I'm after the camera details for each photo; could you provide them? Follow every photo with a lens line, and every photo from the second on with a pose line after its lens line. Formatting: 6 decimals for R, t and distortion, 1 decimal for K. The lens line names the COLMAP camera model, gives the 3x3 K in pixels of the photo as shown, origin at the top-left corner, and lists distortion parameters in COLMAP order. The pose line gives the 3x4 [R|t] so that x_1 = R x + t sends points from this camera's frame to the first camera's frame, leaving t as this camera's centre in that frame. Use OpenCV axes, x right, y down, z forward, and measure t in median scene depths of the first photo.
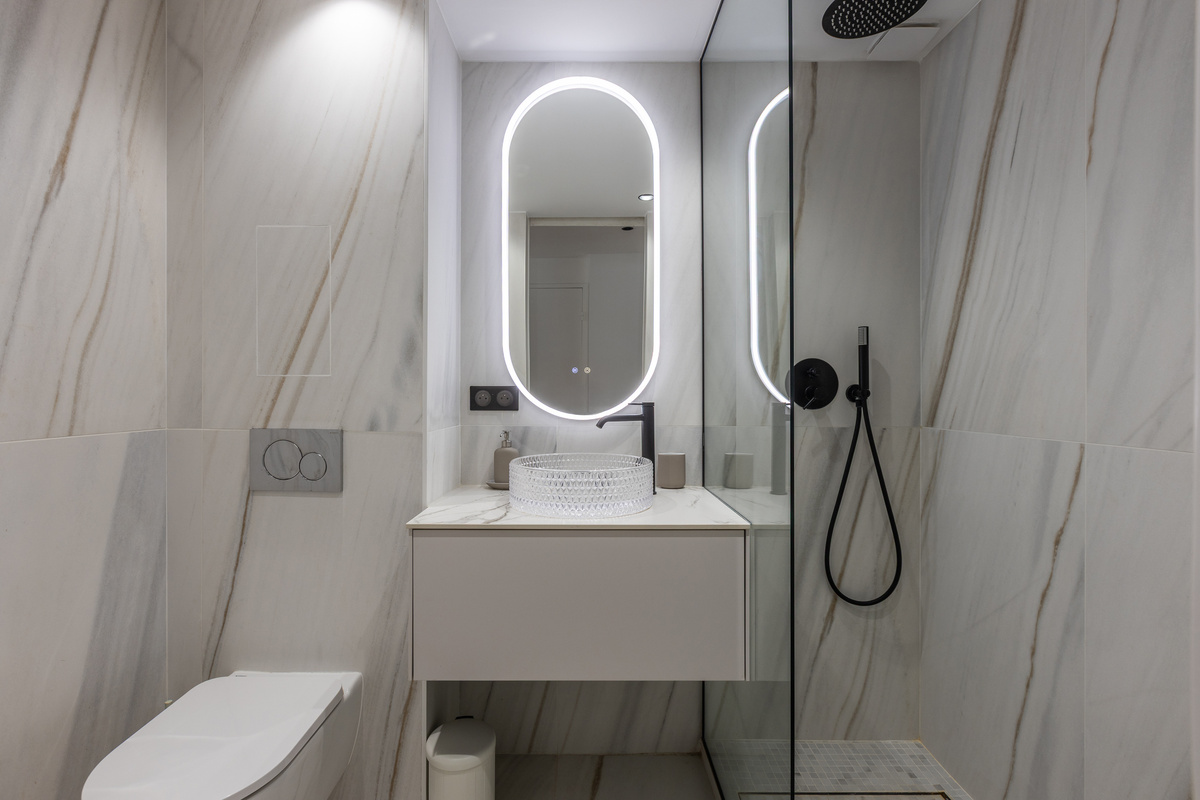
lens RADIAL K [[544.8, 0, 588.5], [0, 544.8, 411.7], [0, 0, 1]] dist [0.000078, -0.000733]
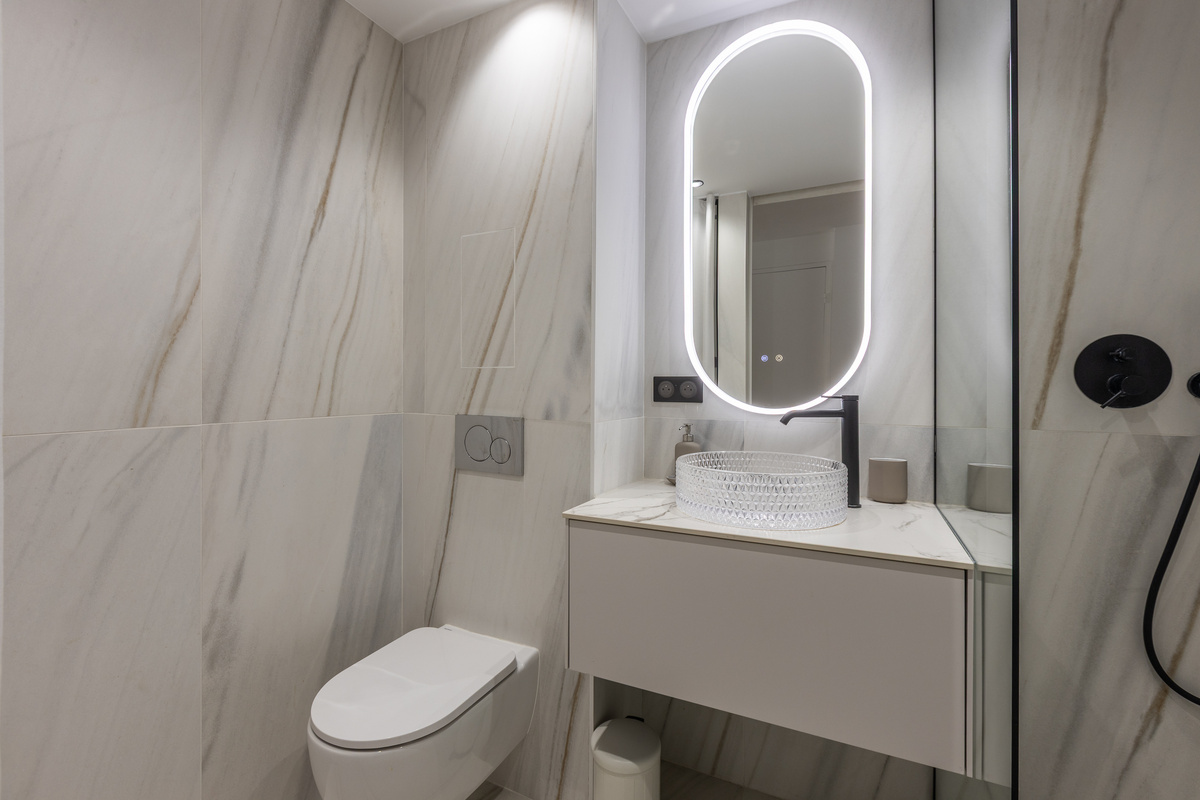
lens RADIAL K [[542.4, 0, 600.0], [0, 542.4, 400.0], [0, 0, 1]] dist [-0.000262, -0.000398]
pose [[0.897305, 0.014728, -0.441166, 0.146290], [-0.017779, 0.999838, -0.002783, -0.001242], [0.441054, 0.010341, 0.897421, 0.109527]]
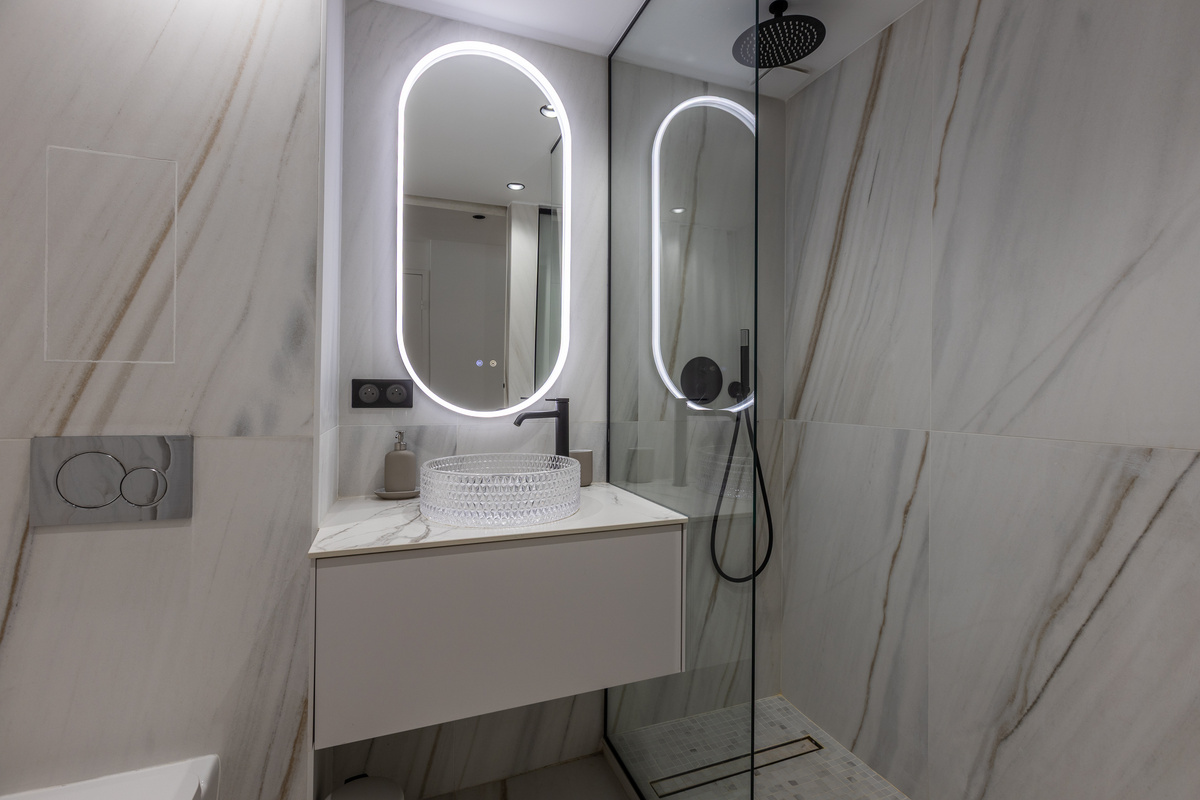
lens RADIAL K [[539.6, 0, 602.0], [0, 539.6, 401.8], [0, 0, 1]] dist [0.001053, -0.000313]
pose [[0.931471, -0.003608, 0.363797, -0.191543], [0.007074, 0.999941, -0.008193, -0.002839], [-0.363746, 0.010205, 0.931442, 0.098960]]
